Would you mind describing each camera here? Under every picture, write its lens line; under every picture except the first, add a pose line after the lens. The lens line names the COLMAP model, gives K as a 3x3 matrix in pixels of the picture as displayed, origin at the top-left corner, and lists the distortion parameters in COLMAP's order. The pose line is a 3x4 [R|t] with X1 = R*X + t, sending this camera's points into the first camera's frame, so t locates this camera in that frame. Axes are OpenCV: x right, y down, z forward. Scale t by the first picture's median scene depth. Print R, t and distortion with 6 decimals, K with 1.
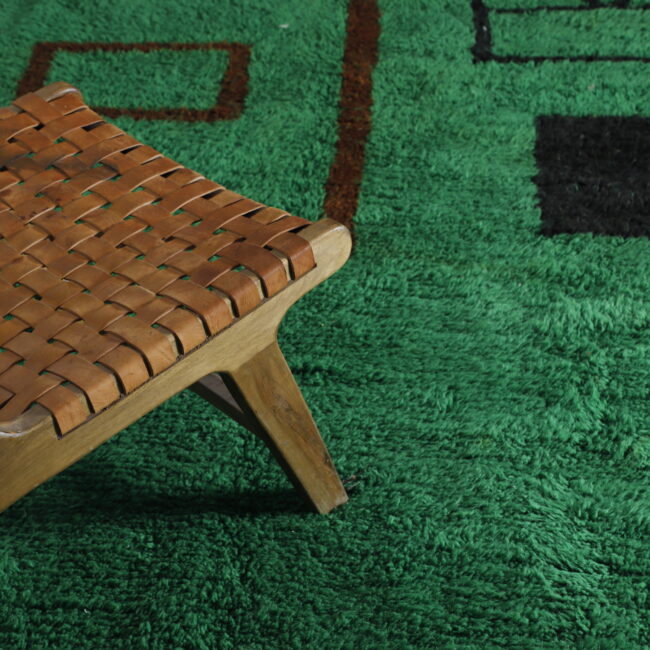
lens RADIAL K [[1668.7, 0, 316.0], [0, 1668.7, 312.0], [0, 0, 1]] dist [0.272550, 0.000000]
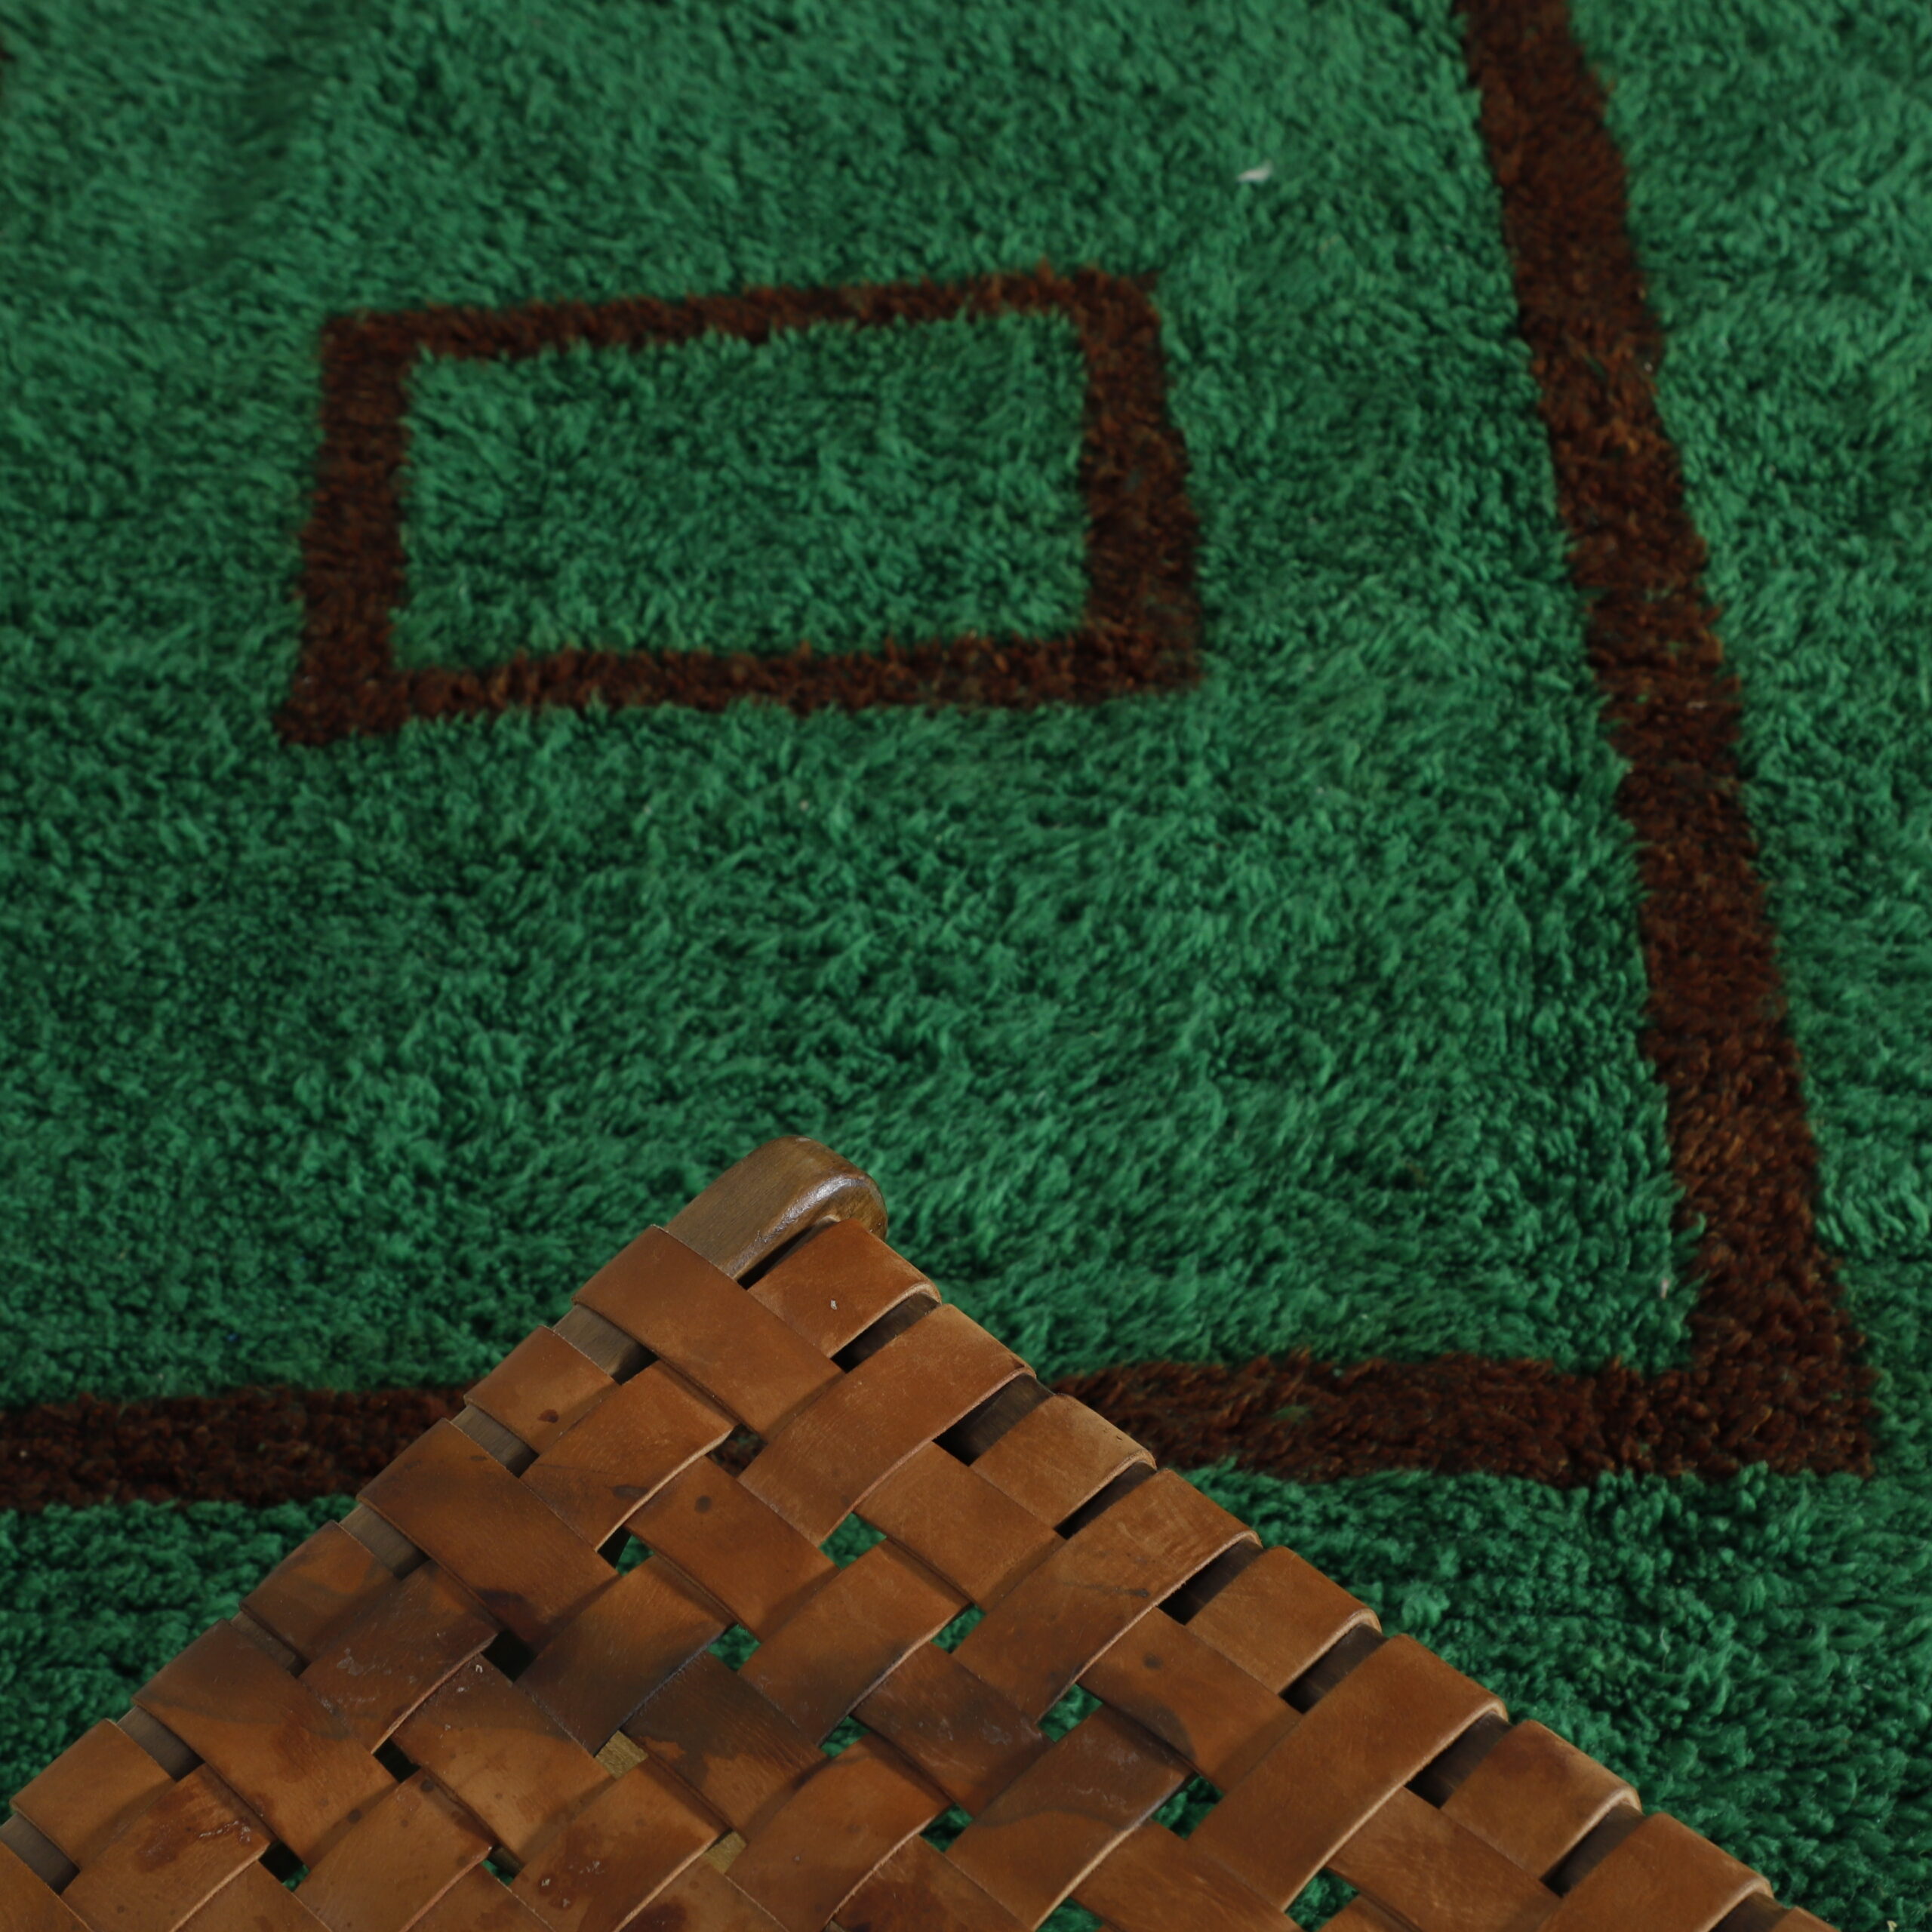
lens RADIAL K [[4523.5, 0, 965.1], [0, 4523.5, 952.9], [0, 0, 1]] dist [0.230530, 0.000000]
pose [[0.997151, -0.069535, 0.029245, -0.137166], [0.064307, 0.986235, 0.152332, -0.237719], [-0.039435, -0.150017, 0.987897, 0.413462]]
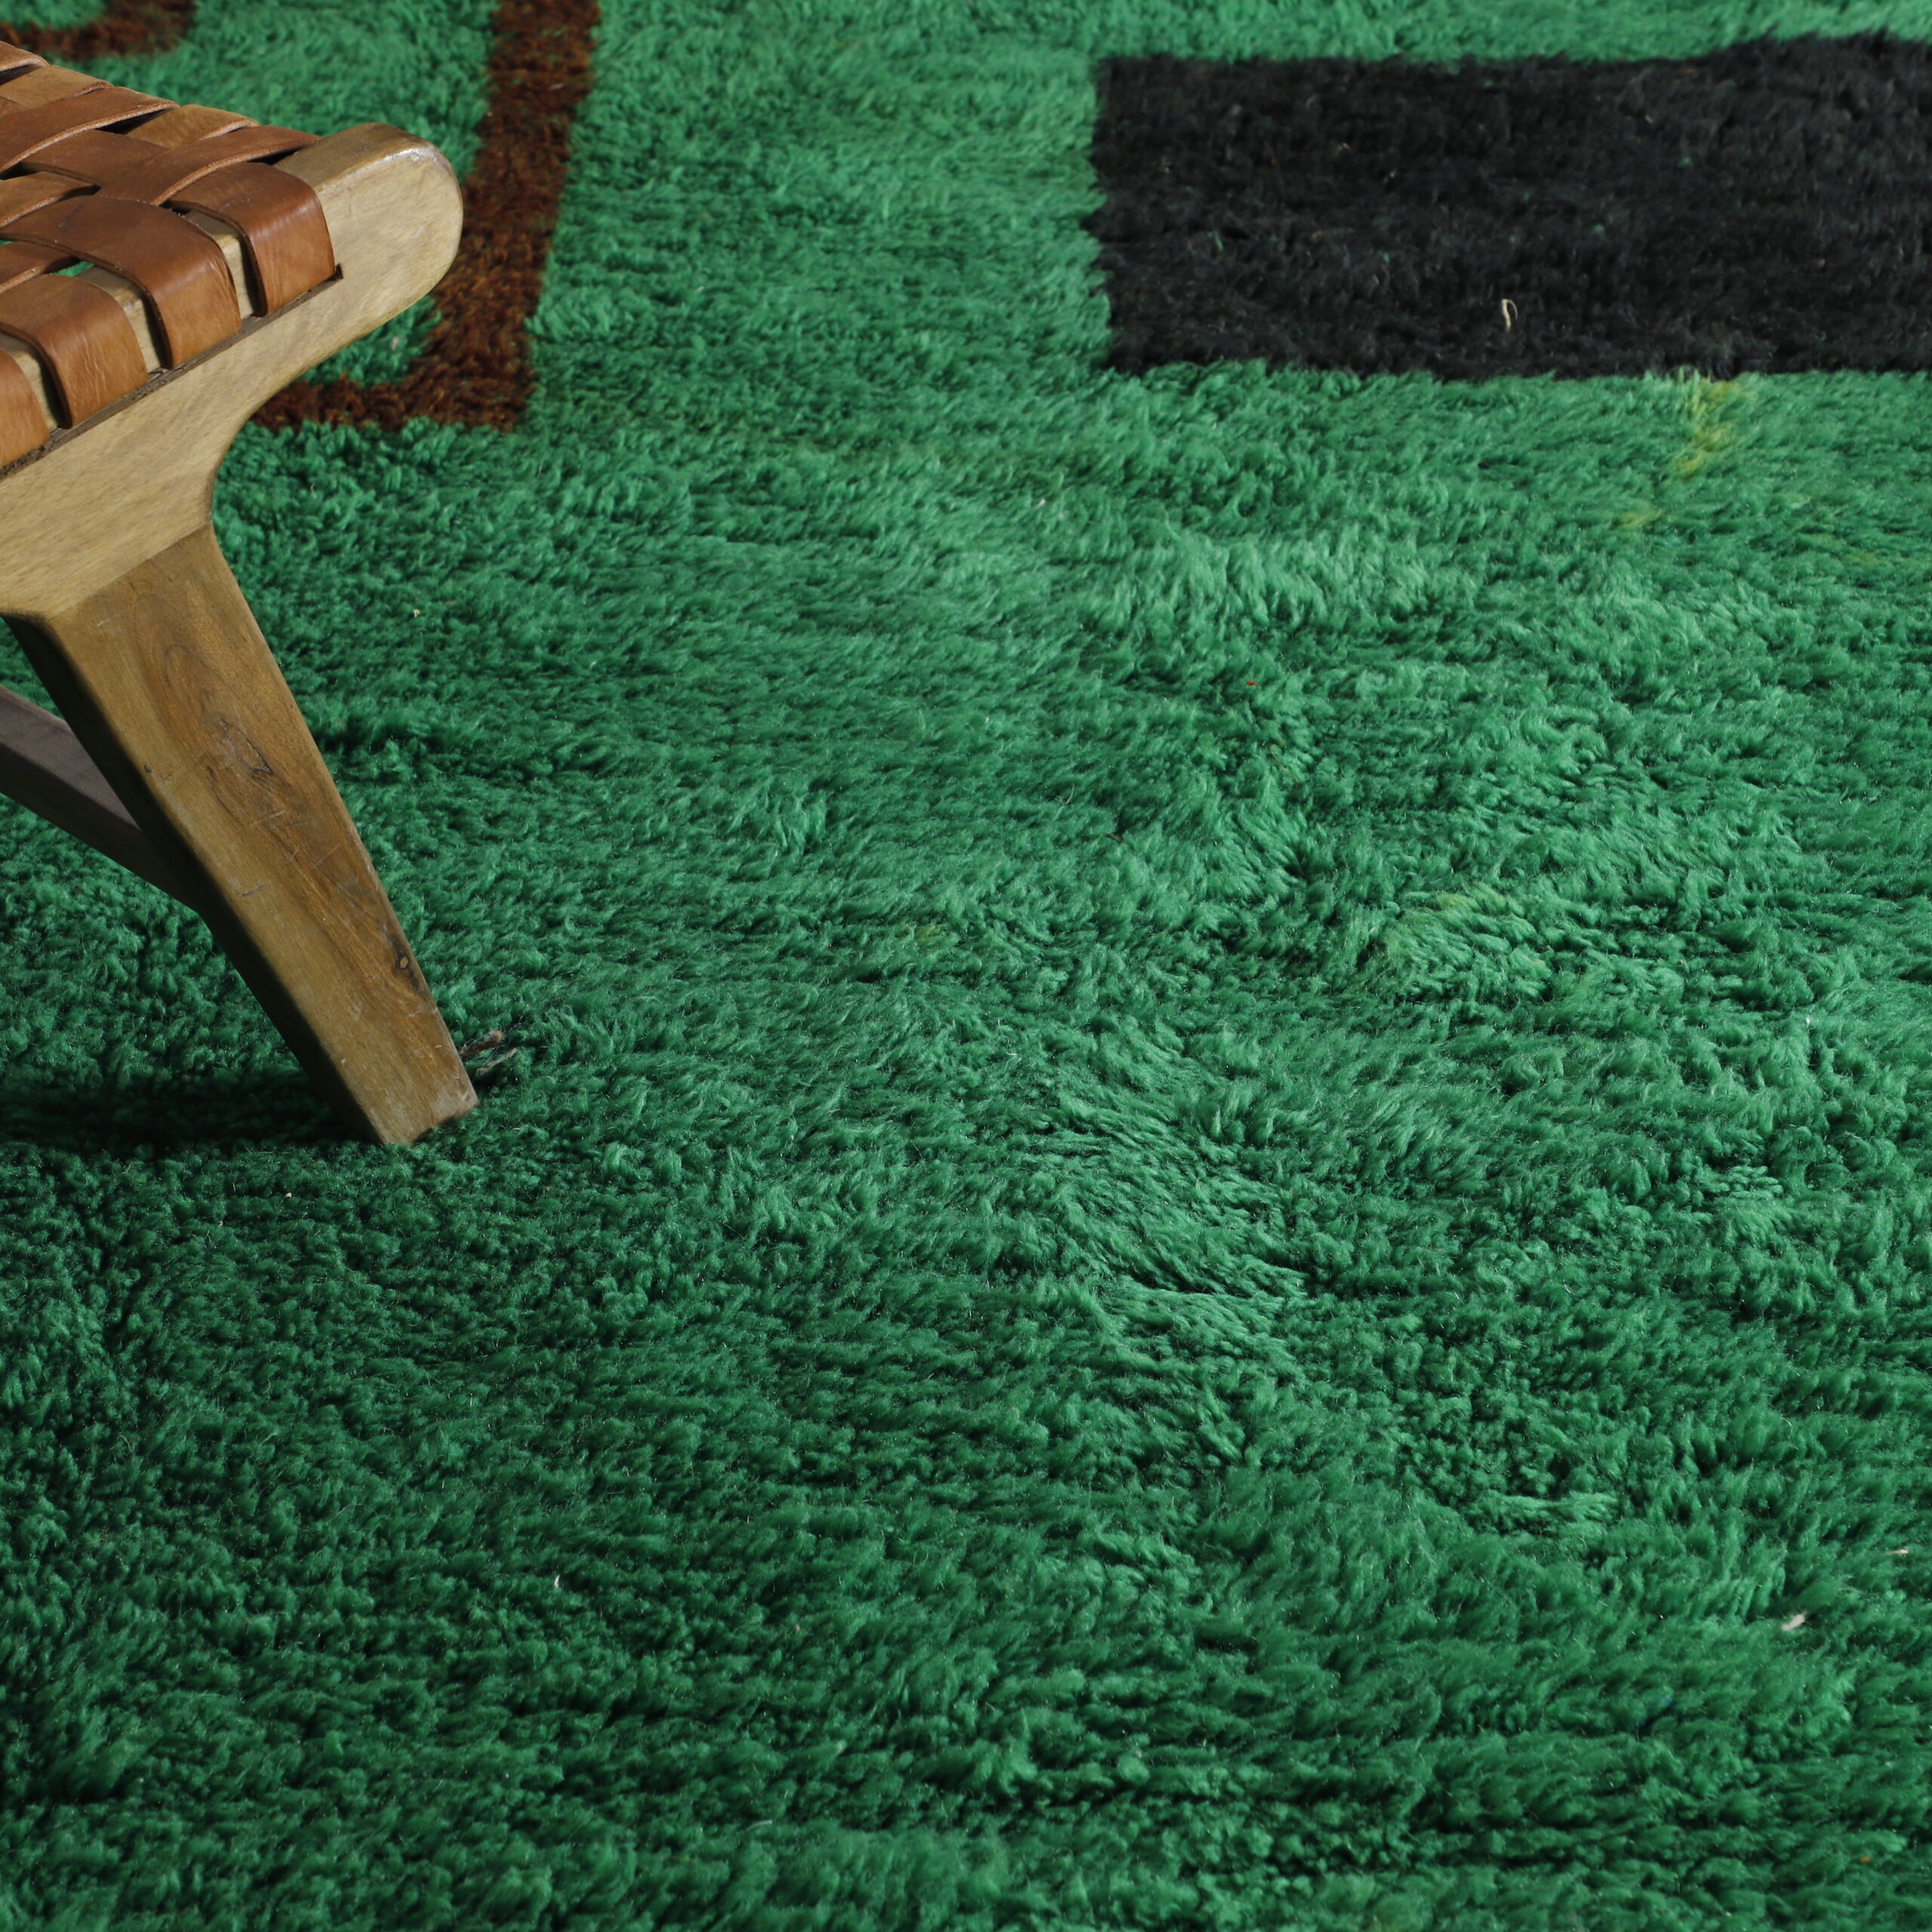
lens RADIAL K [[4700.2, 0, 944.1], [0, 4700.2, 921.5], [0, 0, 1]] dist [0.230209, 0.000000]
pose [[0.996258, -0.008173, 0.086041, 0.026992], [0.009107, 0.999904, -0.010465, 0.078611], [-0.085947, 0.011209, 0.996237, 0.115897]]
